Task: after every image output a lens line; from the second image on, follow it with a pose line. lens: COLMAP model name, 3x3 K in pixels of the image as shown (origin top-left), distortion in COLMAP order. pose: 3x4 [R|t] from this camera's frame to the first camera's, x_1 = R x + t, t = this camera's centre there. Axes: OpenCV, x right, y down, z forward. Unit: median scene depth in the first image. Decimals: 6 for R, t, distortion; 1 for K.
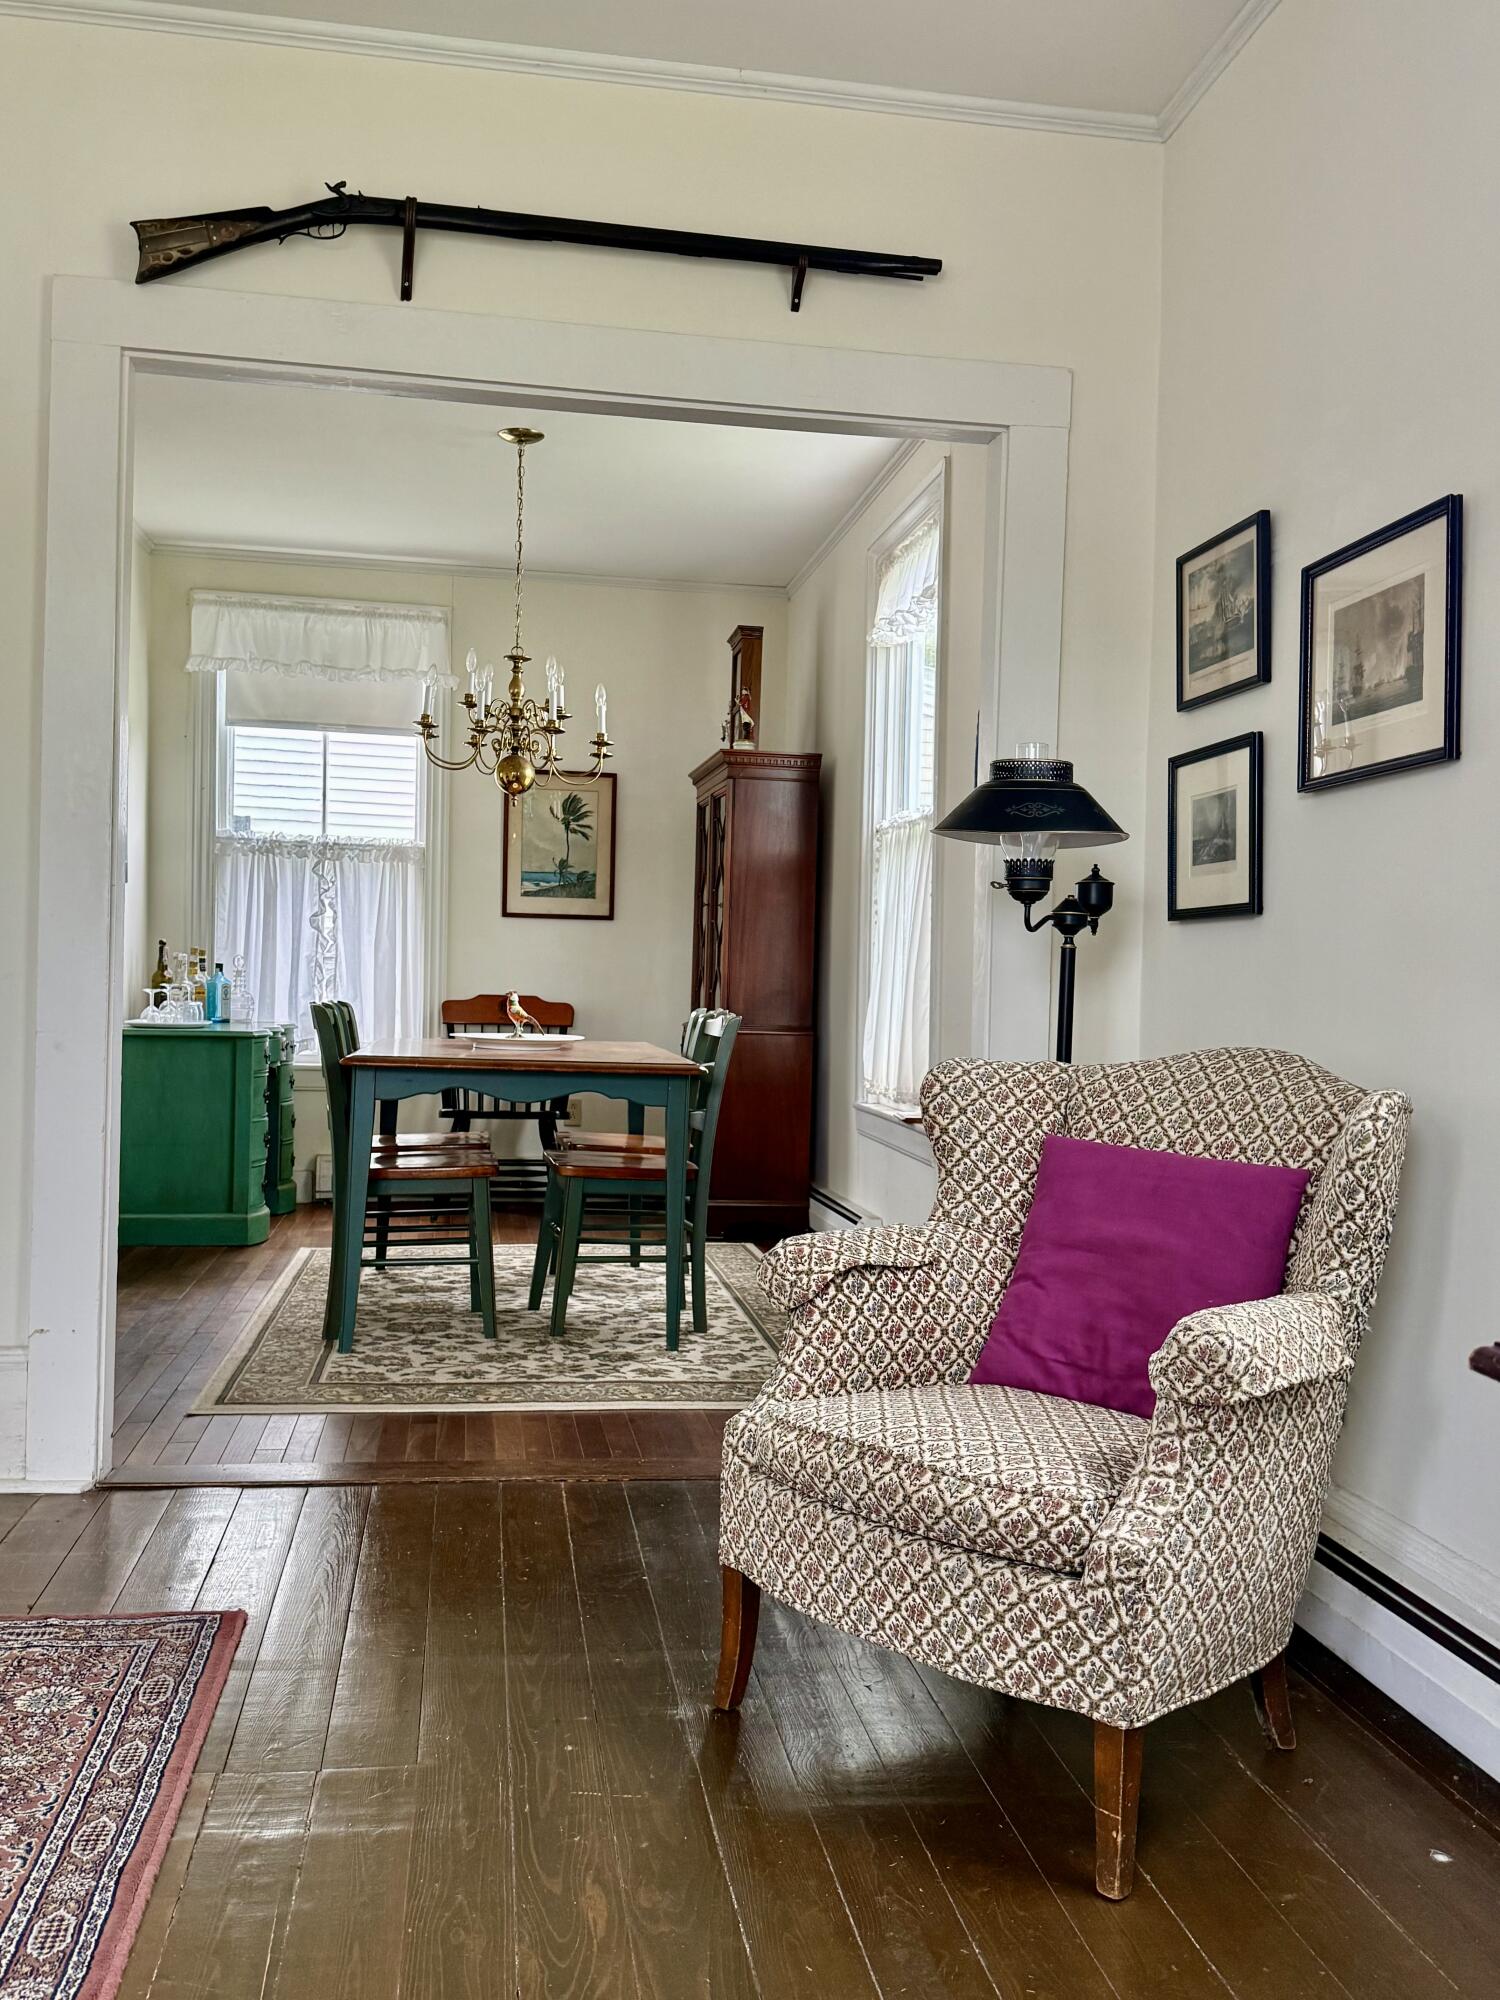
lens RADIAL K [[1747.9, 0, 754.3], [0, 1747.9, 998.2], [0, 0, 1]] dist [0.061107, -0.003698]
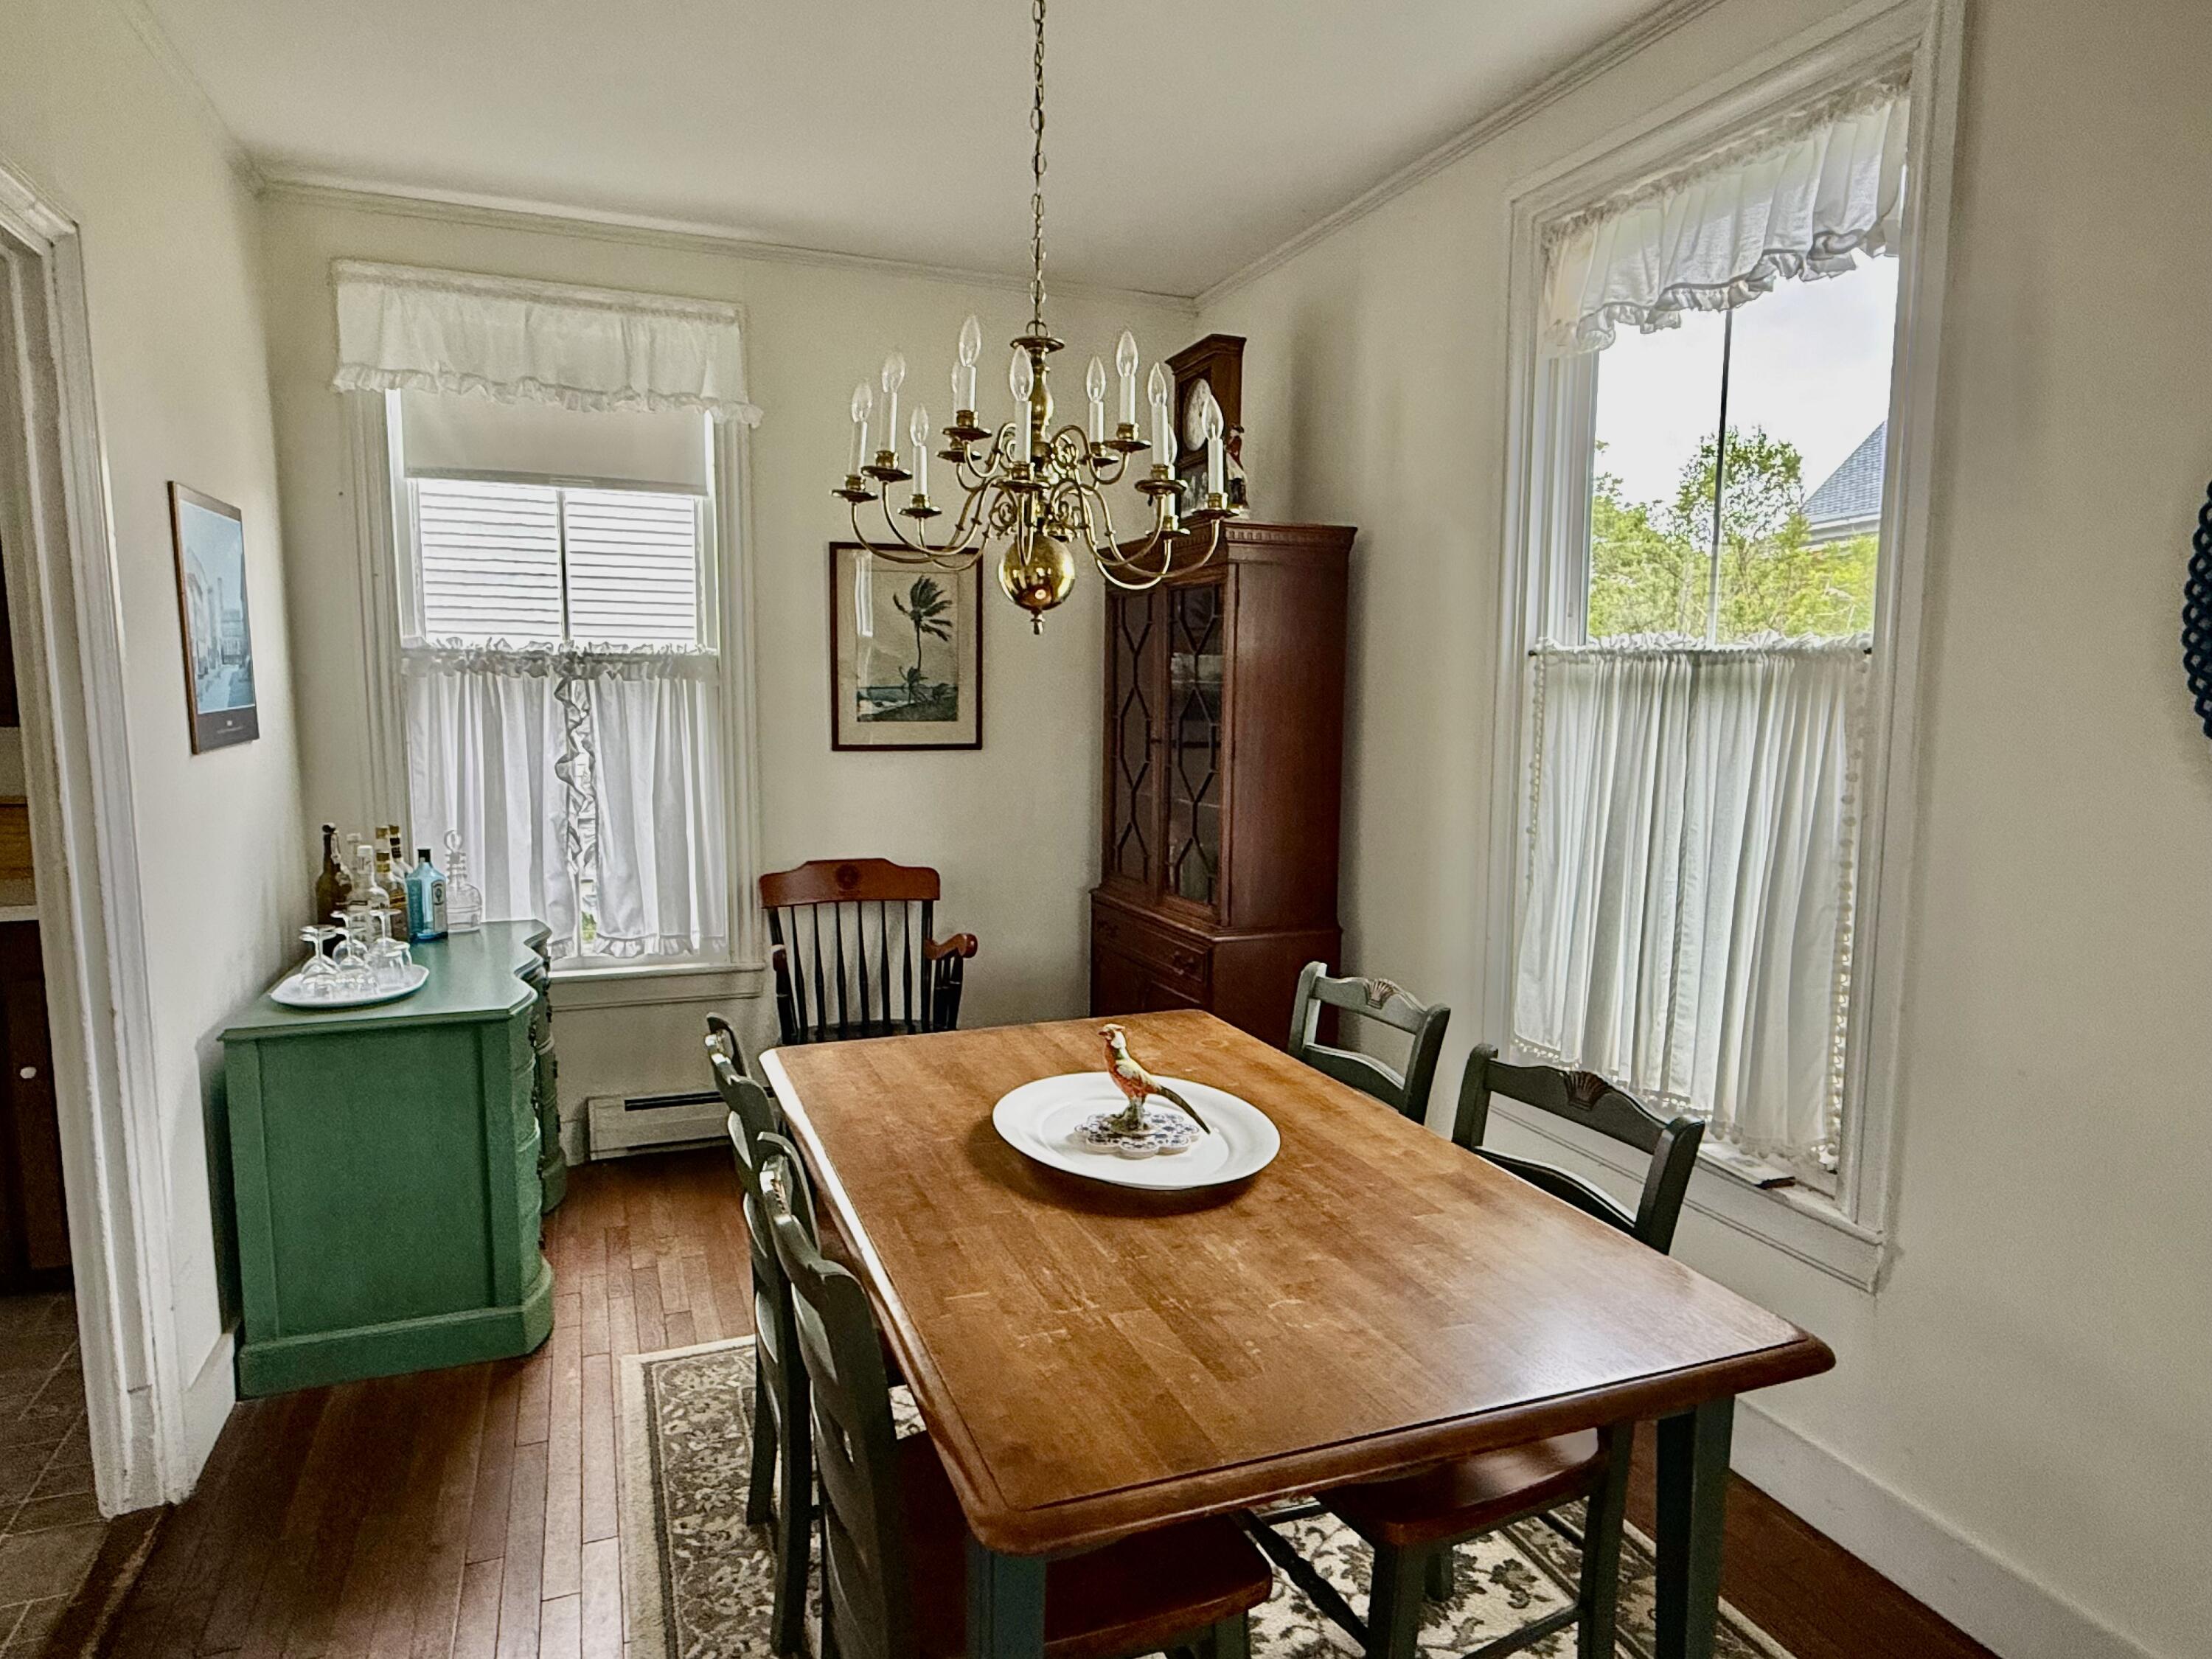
lens RADIAL K [[1313.9, 0, 1095.1], [0, 1313.9, 836.1], [0, 0, 1]] dist [-0.013527, 0.002274]
pose [[0.978443, -0.042558, 0.202085, -0.153840], [0.021123, 0.994028, 0.107062, -0.069357], [-0.205434, -0.100486, 0.973499, 0.461735]]
